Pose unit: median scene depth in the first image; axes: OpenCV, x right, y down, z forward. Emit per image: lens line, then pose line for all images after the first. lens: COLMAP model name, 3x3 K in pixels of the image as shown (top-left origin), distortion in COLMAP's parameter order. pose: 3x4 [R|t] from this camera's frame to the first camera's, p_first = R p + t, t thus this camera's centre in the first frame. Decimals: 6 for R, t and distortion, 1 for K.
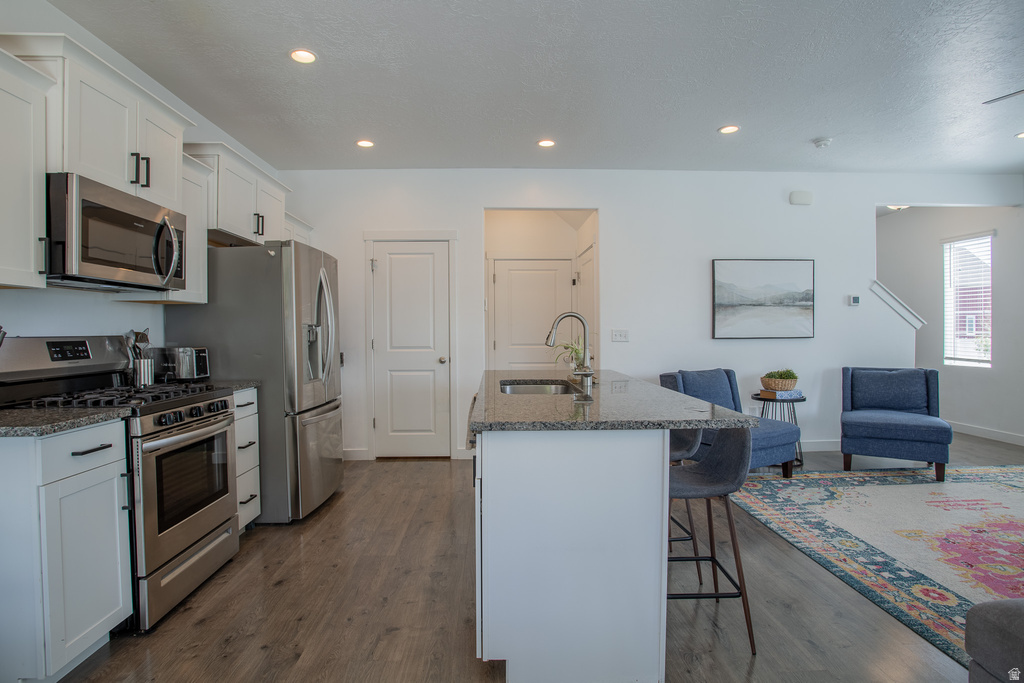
lens RADIAL K [[523.7, 0, 508.5], [0, 523.7, 336.7], [0, 0, 1]] dist [-0.071810, 0.032206]
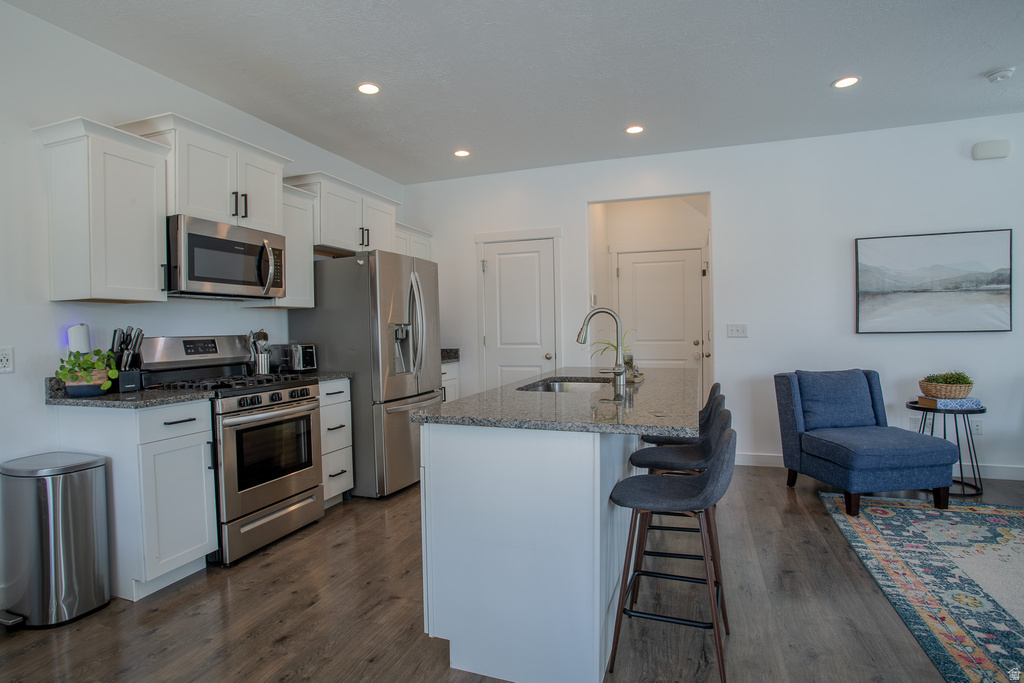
lens RADIAL K [[528.6, 0, 507.9], [0, 528.6, 336.8], [0, 0, 1]] dist [-0.068538, 0.028573]
pose [[0.929769, -0.004265, -0.368120, 0.312659], [0.007747, 0.999938, 0.007984, -0.003047], [0.368063, -0.010275, 0.929744, 0.032537]]
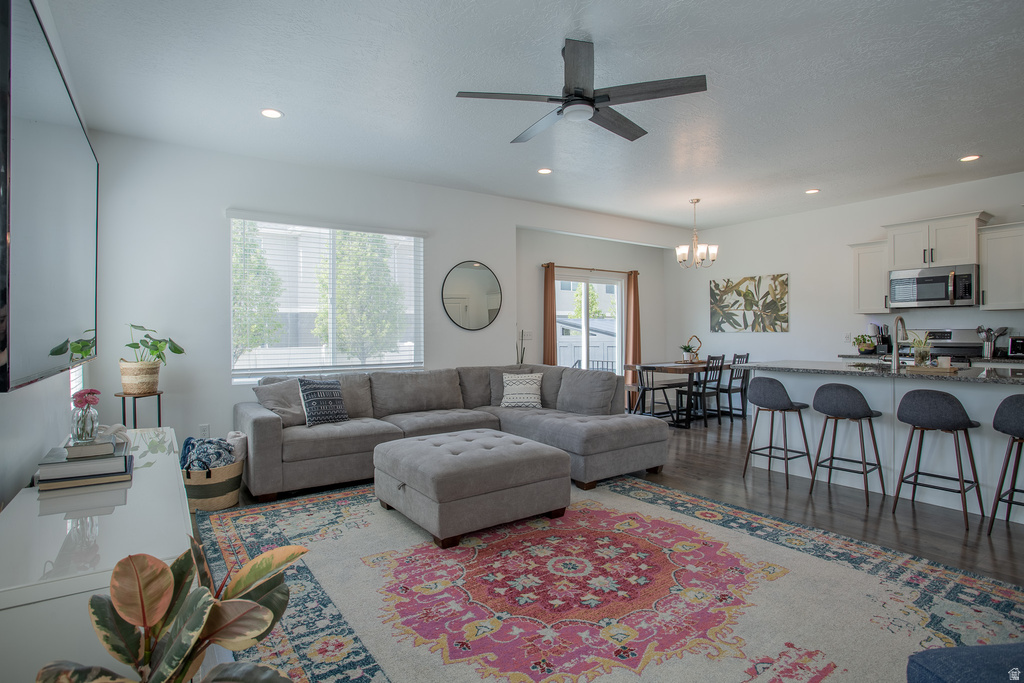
lens RADIAL K [[523.7, 0, 508.5], [0, 523.7, 336.7], [0, 0, 1]] dist [-0.071810, 0.032206]
pose [[-0.833786, 0.018759, -0.551769, 1.729504], [0.006789, 0.999695, 0.023728, -0.030371], [0.552046, 0.016038, -0.833659, 1.548031]]
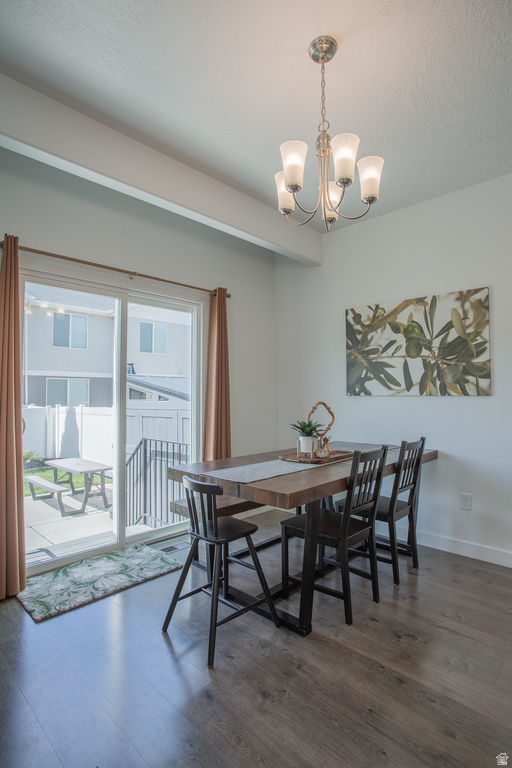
lens RADIAL K [[396.0, 0, 261.7], [0, 396.0, 382.8], [0, 0, 1]] dist [-0.073101, 0.037123]
pose [[-0.708614, -0.014631, -0.705444, 0.368390], [-0.003786, 0.999849, -0.016934, 0.000756], [0.705586, -0.009329, -0.708563, 0.524596]]
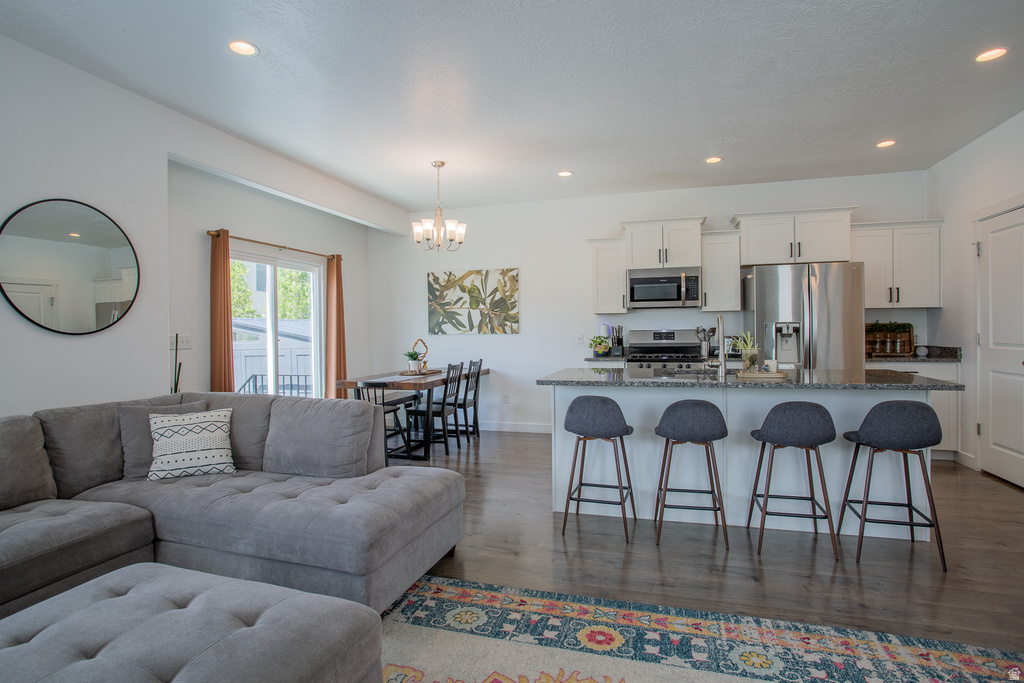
lens RADIAL K [[528.1, 0, 507.1], [0, 528.1, 336.4], [0, 0, 1]] dist [-0.073101, 0.037123]
pose [[-0.325404, 0.022127, -0.945316, 1.407301], [0.004576, 0.999751, 0.021826, -0.023046], [0.945564, 0.002776, -0.325424, 0.923694]]
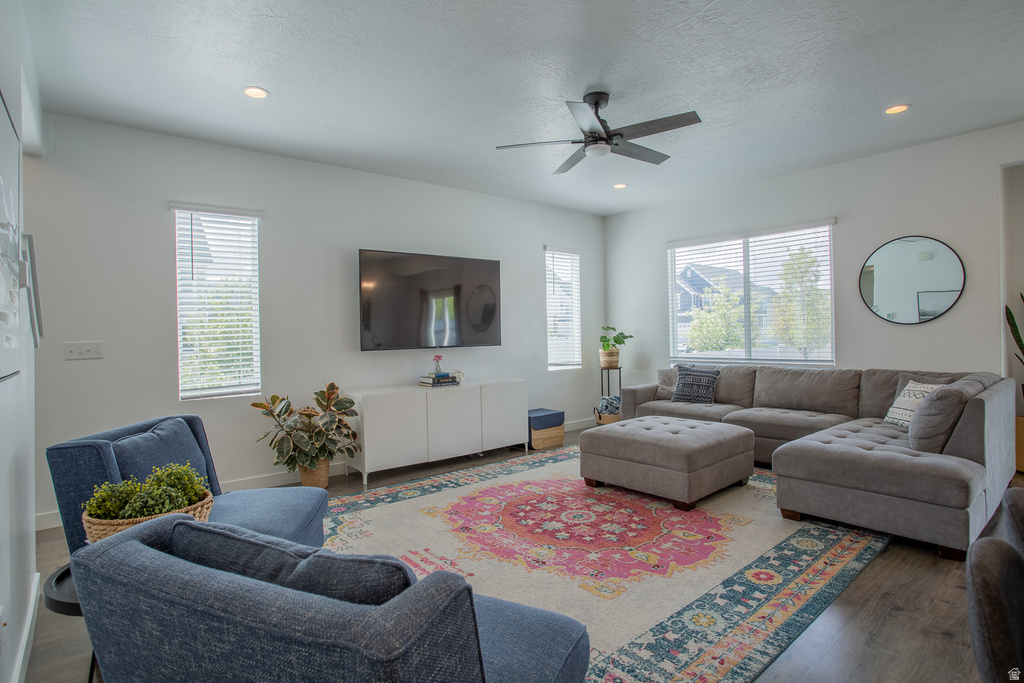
lens RADIAL K [[523.7, 0, 508.5], [0, 523.7, 336.7], [0, 0, 1]] dist [-0.071810, 0.032206]
pose [[-0.618458, 0.018470, 0.785600, 0.255463], [0.035726, 0.999351, 0.004629, -0.021572], [-0.785005, 0.030929, -0.618717, 1.699936]]
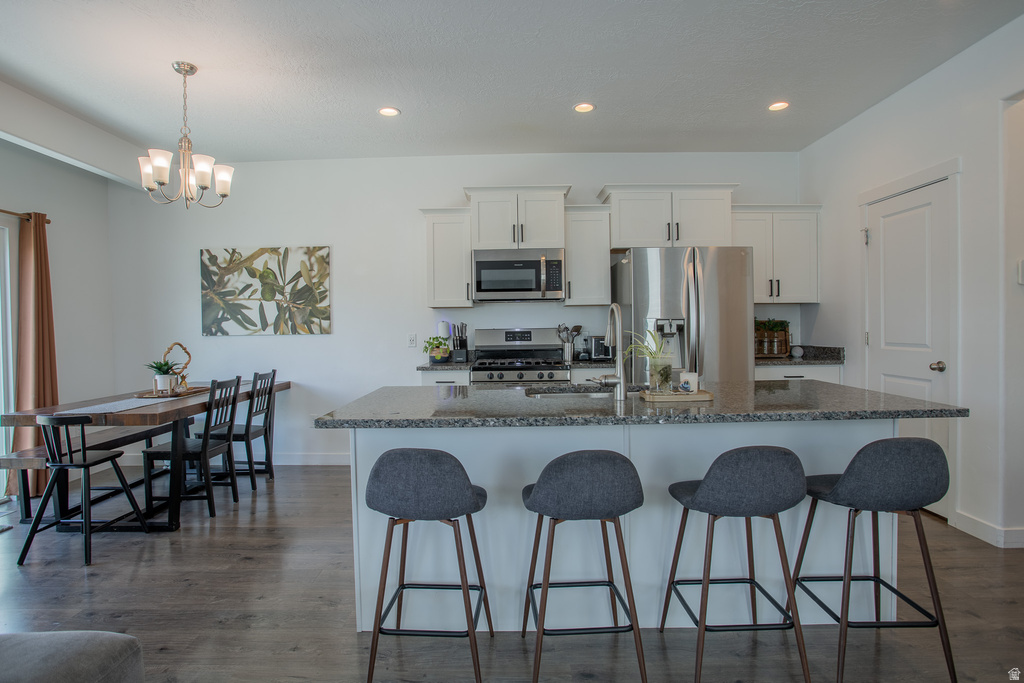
lens RADIAL K [[528.6, 0, 507.9], [0, 528.6, 336.8], [0, 0, 1]] dist [-0.068538, 0.028573]
pose [[-0.037024, 0.025172, -0.998997, 0.911420], [0.003017, 0.999681, 0.025077, -0.016645], [0.999310, -0.002085, -0.037088, 0.864727]]
